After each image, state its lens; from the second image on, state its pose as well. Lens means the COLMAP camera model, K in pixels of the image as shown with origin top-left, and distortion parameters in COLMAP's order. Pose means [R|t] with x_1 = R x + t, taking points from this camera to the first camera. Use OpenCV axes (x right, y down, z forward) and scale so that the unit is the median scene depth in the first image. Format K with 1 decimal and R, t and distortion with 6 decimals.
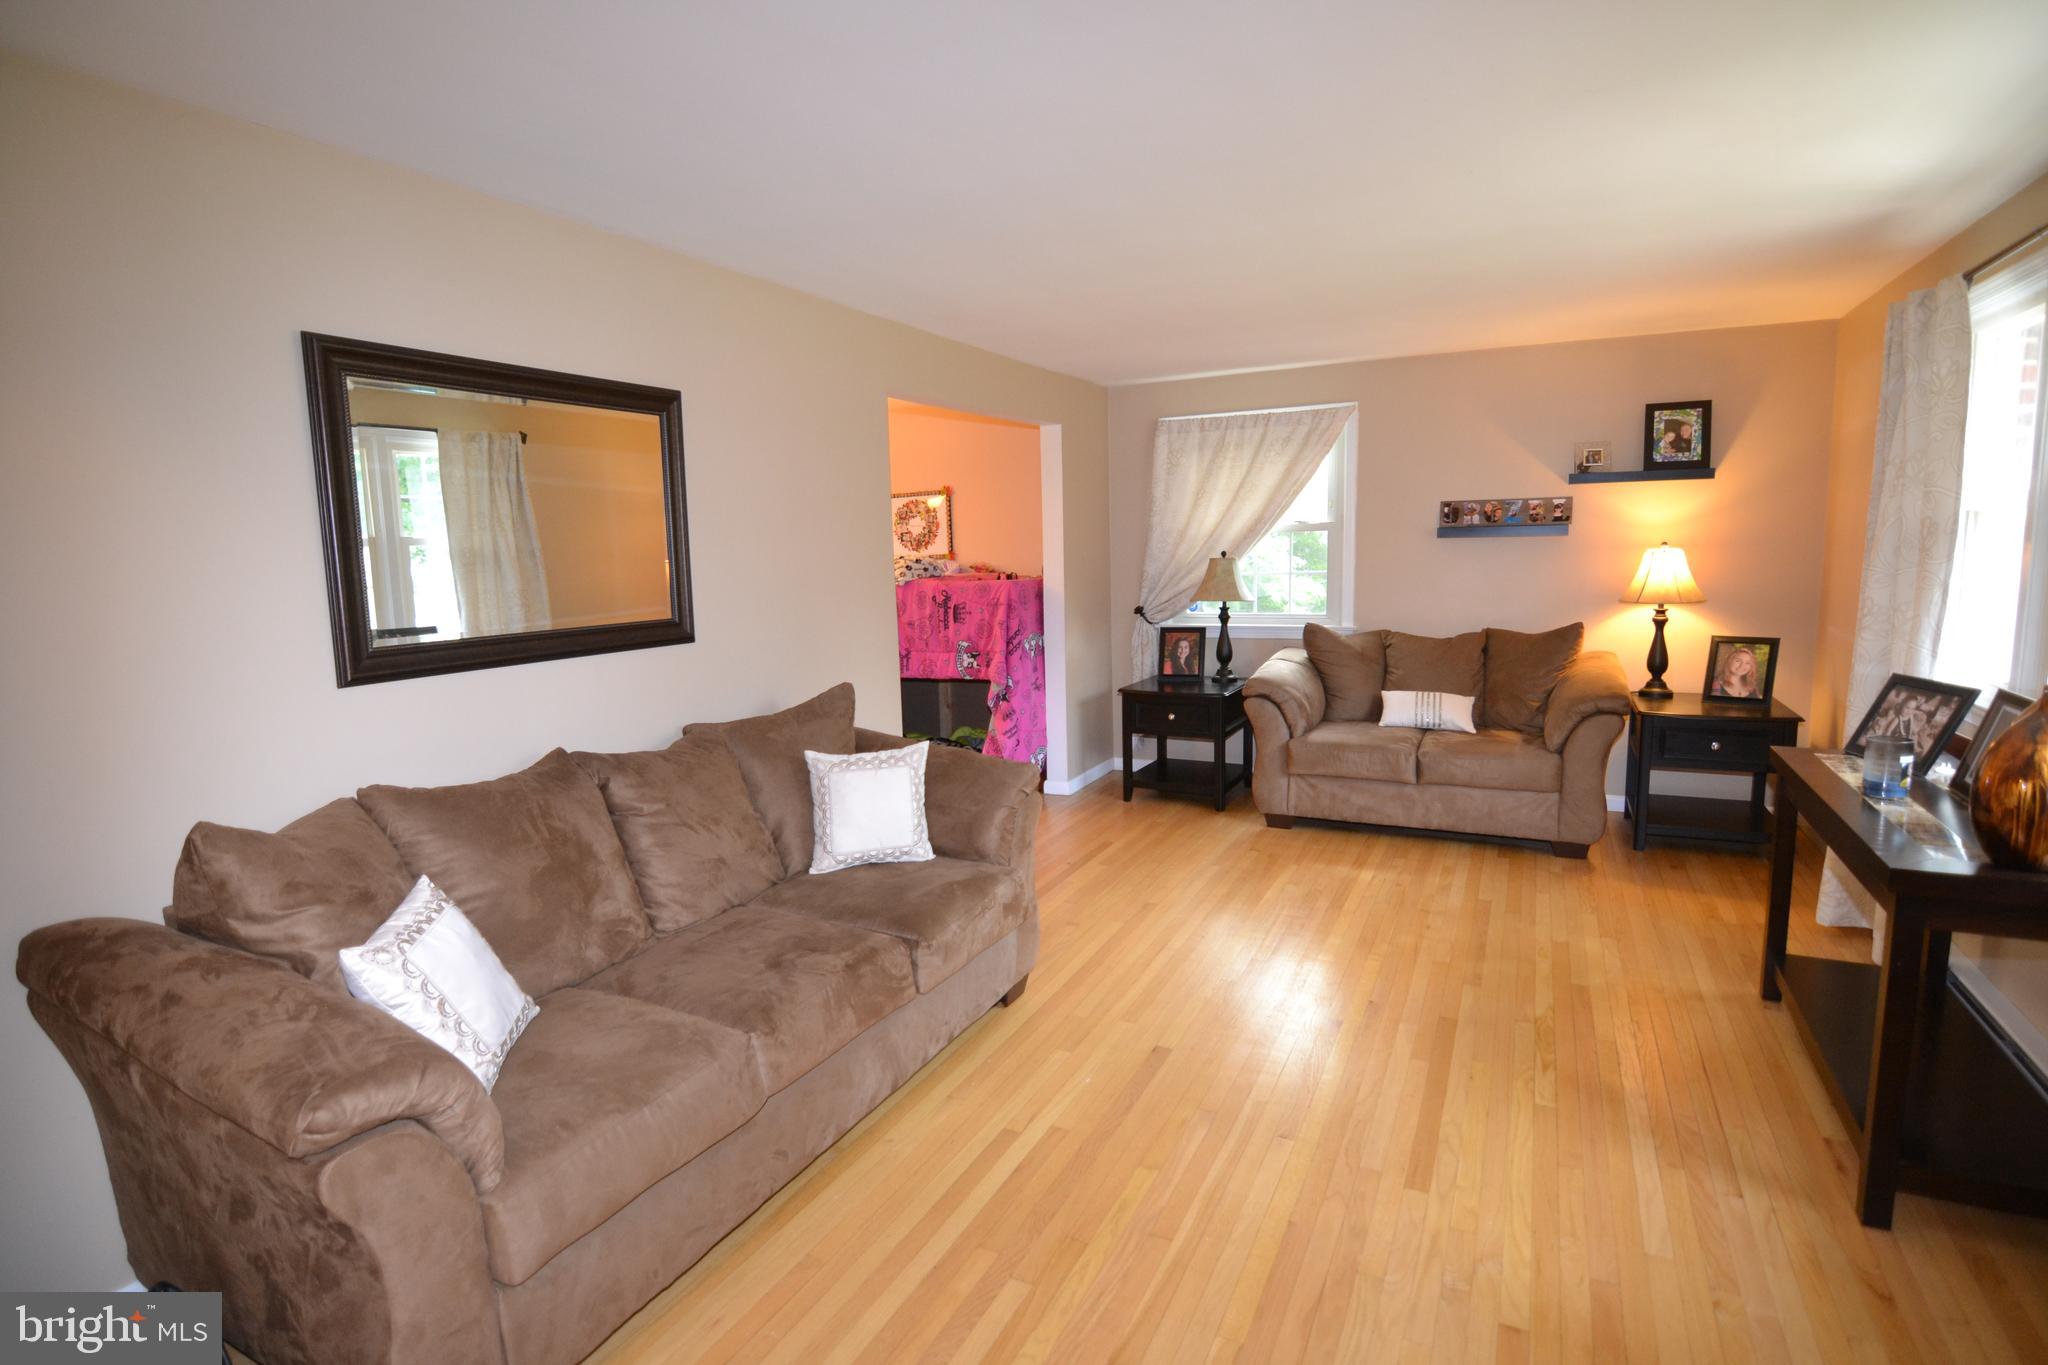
lens RADIAL K [[996.5, 0, 1032.9], [0, 996.5, 679.7], [0, 0, 1]] dist [-0.008357, -0.002334]
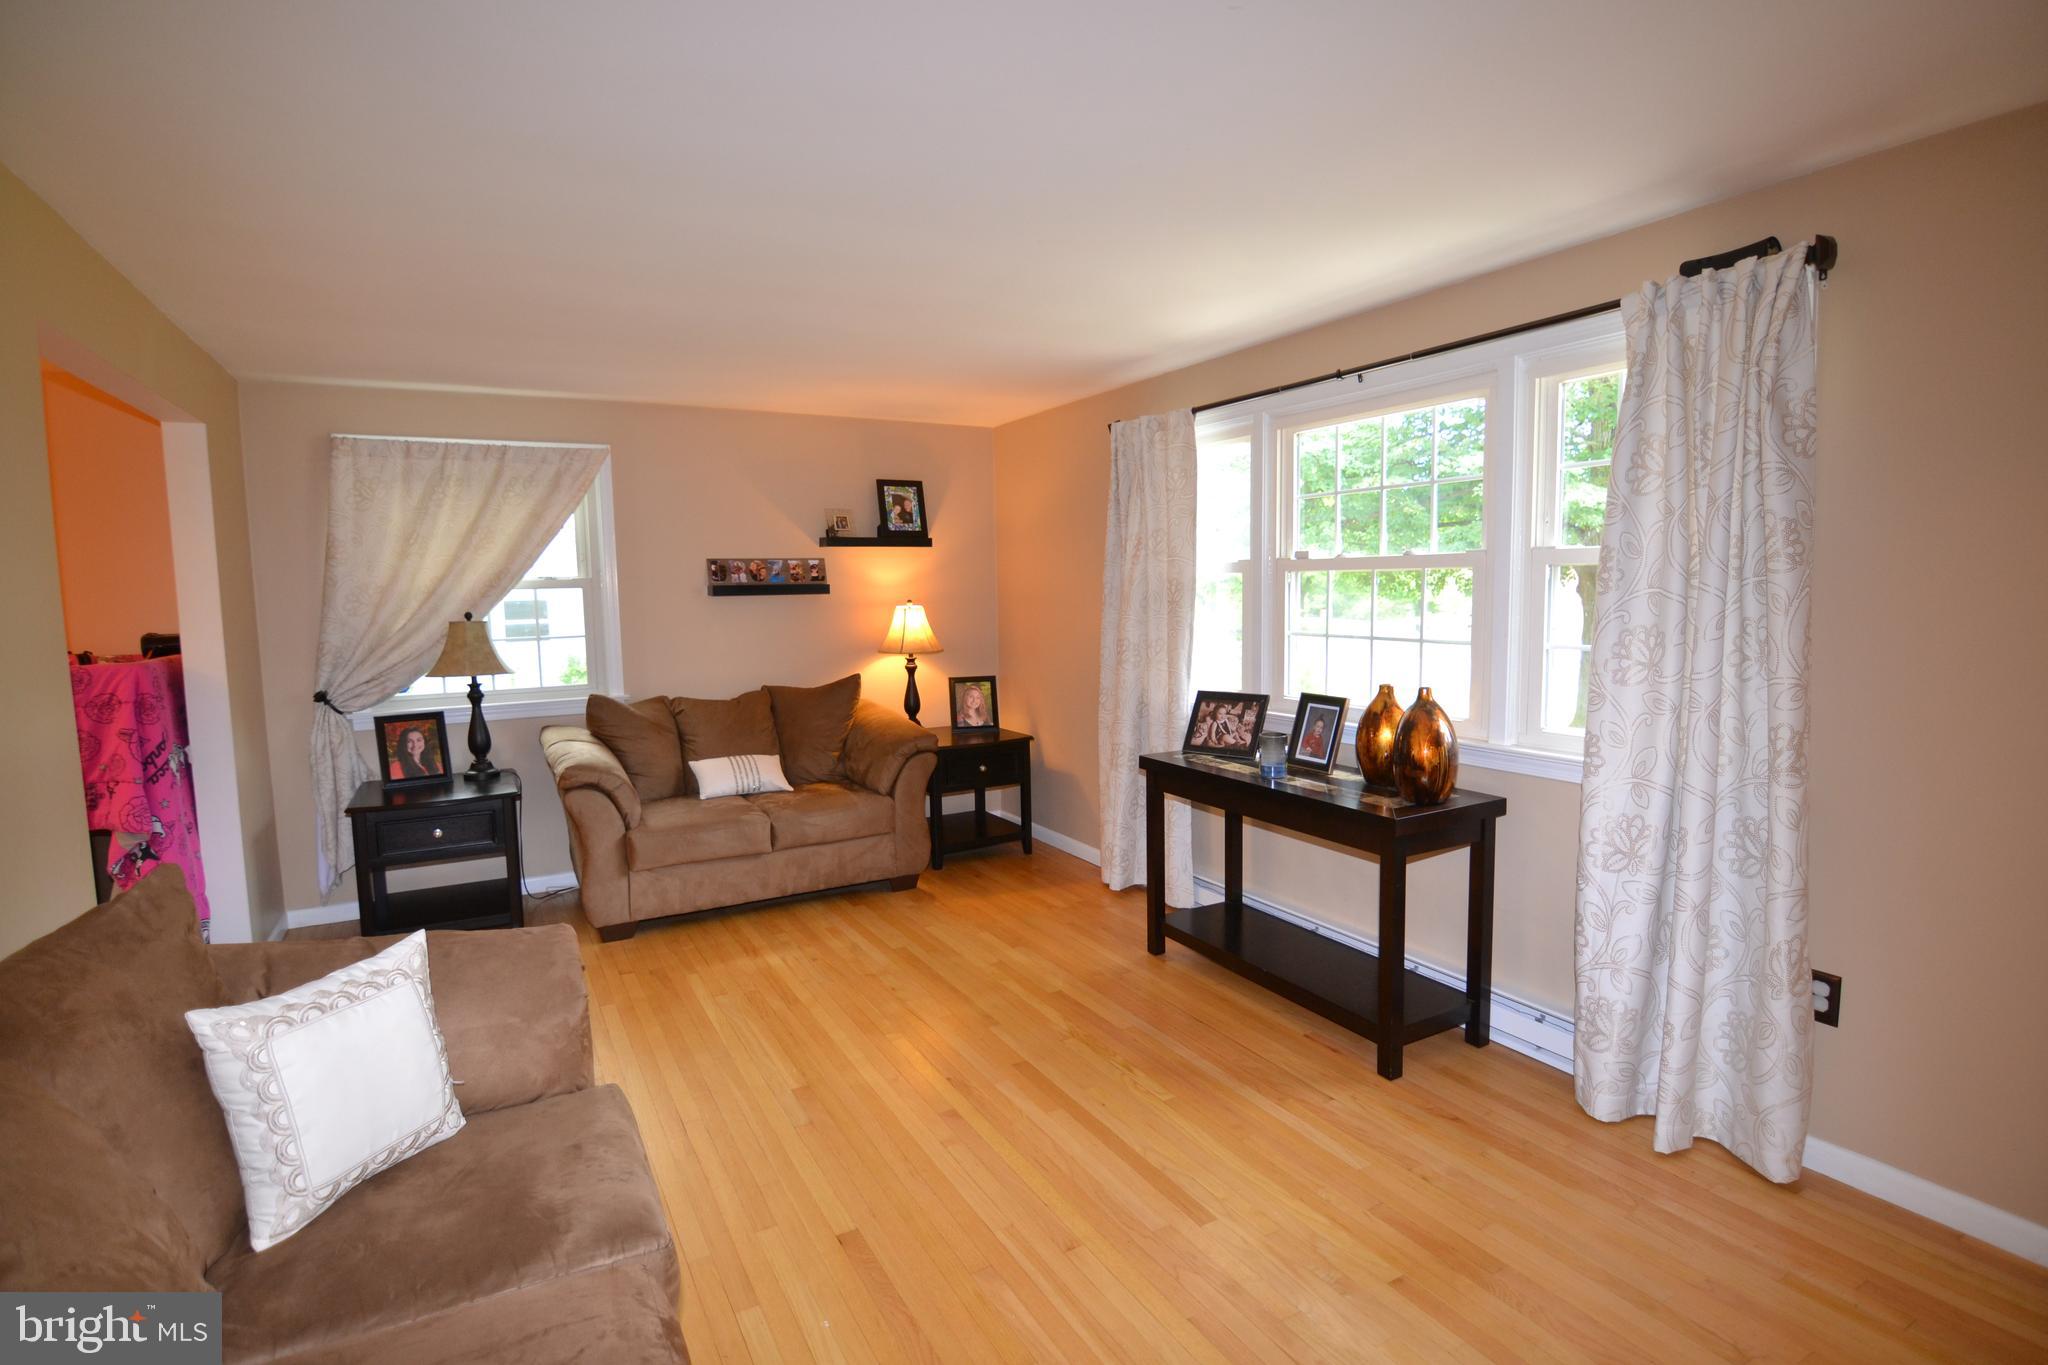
lens RADIAL K [[996.5, 0, 1027.9], [0, 996.5, 681.7], [0, 0, 1]] dist [-0.008357, -0.002334]
pose [[0.573165, -0.065050, 0.816854, -0.224290], [0.116773, 0.993155, -0.002847, -0.023786], [-0.811077, 0.097019, 0.576838, 0.220826]]
